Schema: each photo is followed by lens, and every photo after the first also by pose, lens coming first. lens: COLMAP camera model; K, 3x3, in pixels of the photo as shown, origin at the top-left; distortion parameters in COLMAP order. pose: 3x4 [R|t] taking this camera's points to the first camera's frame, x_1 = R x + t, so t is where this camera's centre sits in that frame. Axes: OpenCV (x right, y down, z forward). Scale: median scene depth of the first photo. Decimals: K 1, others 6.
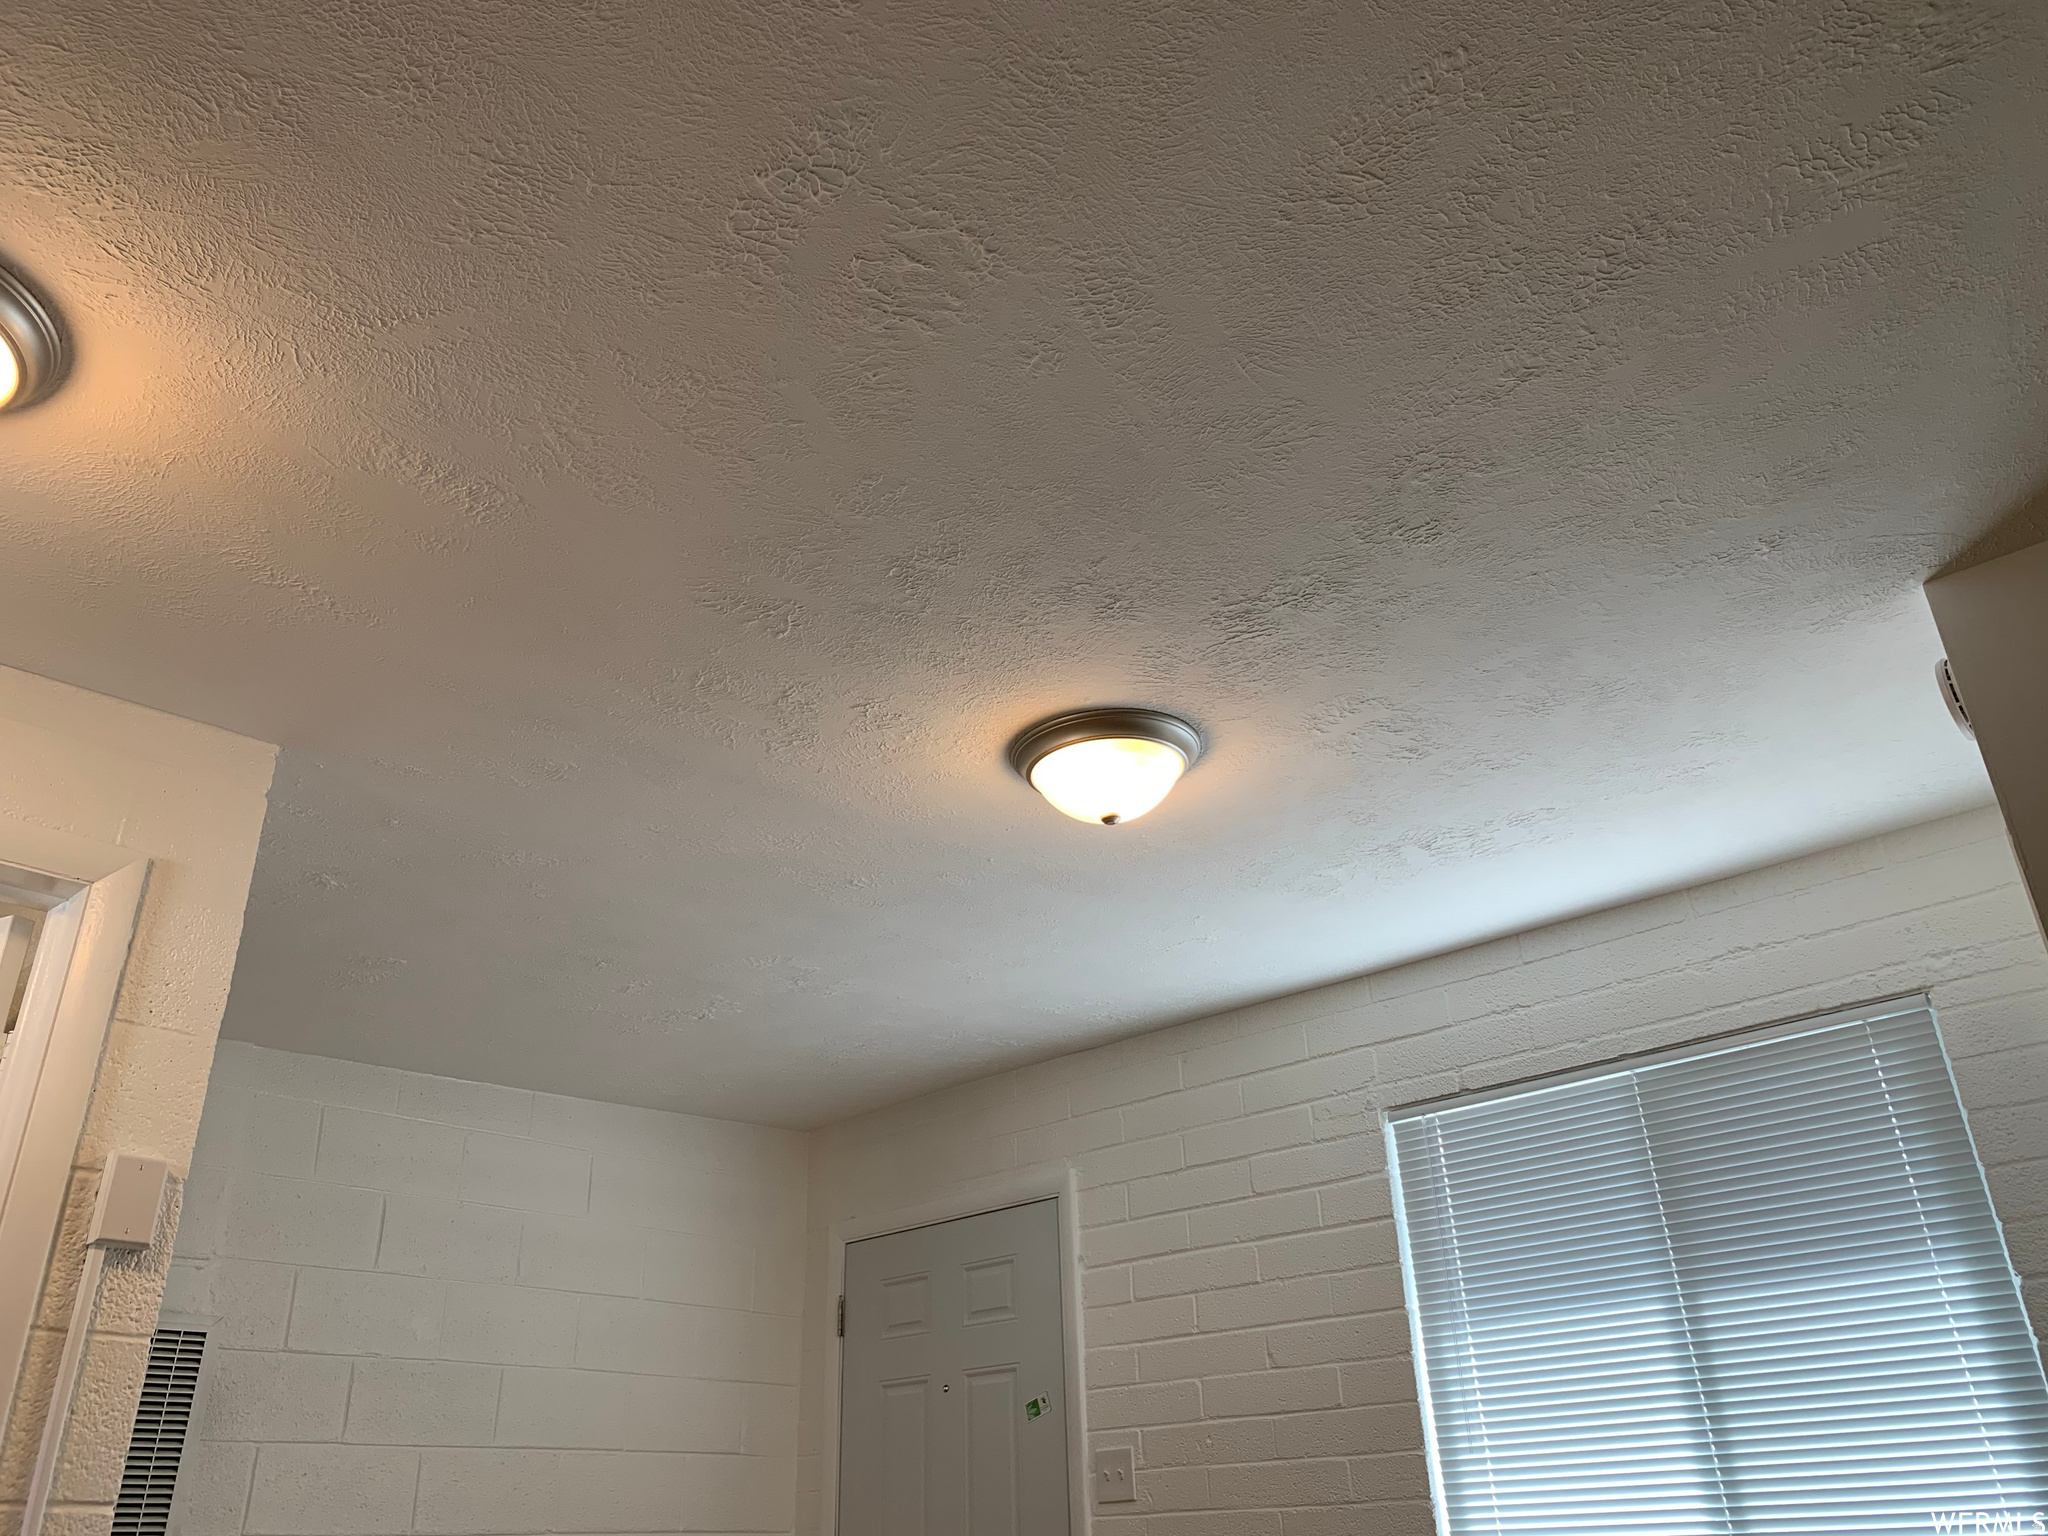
lens RADIAL K [[1528.8, 0, 1024.0], [0, 1528.8, 768.0], [0, 0, 1]] dist [0.019763, -0.064341]
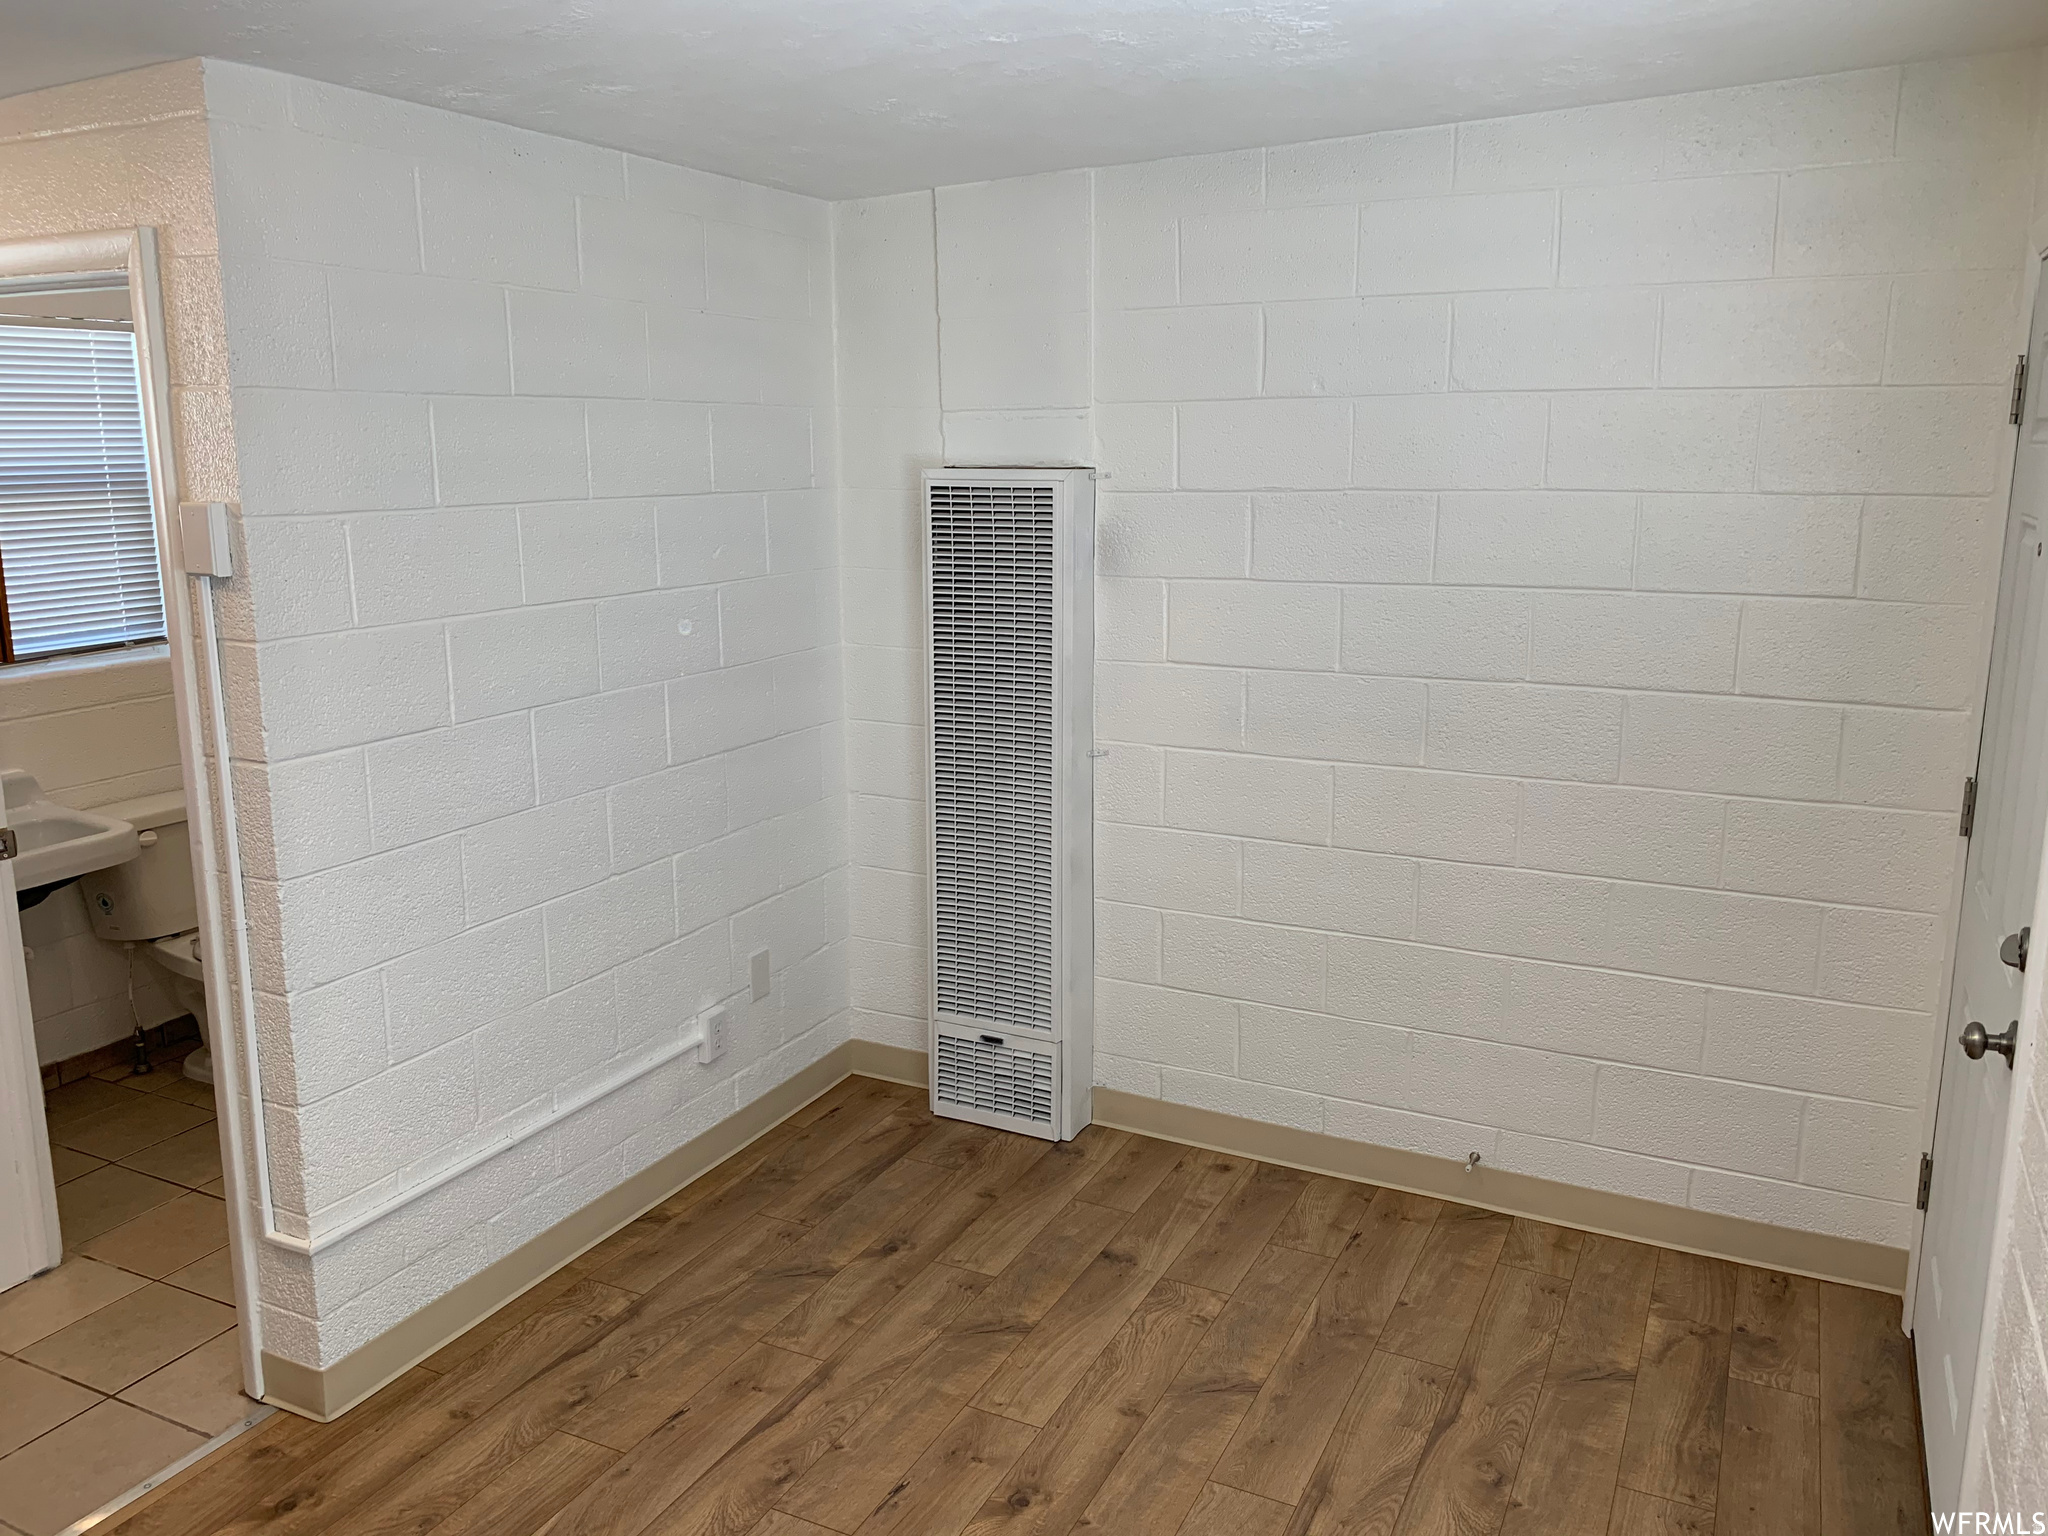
lens RADIAL K [[1579.7, 0, 1028.0], [0, 1579.7, 740.7], [0, 0, 1]] dist [0.006502, -0.009815]
pose [[0.281397, 0.204634, -0.937518, 0.398469], [0.434240, 0.844083, 0.314577, 0.146839], [0.855717, -0.495629, 0.148663, 0.624098]]
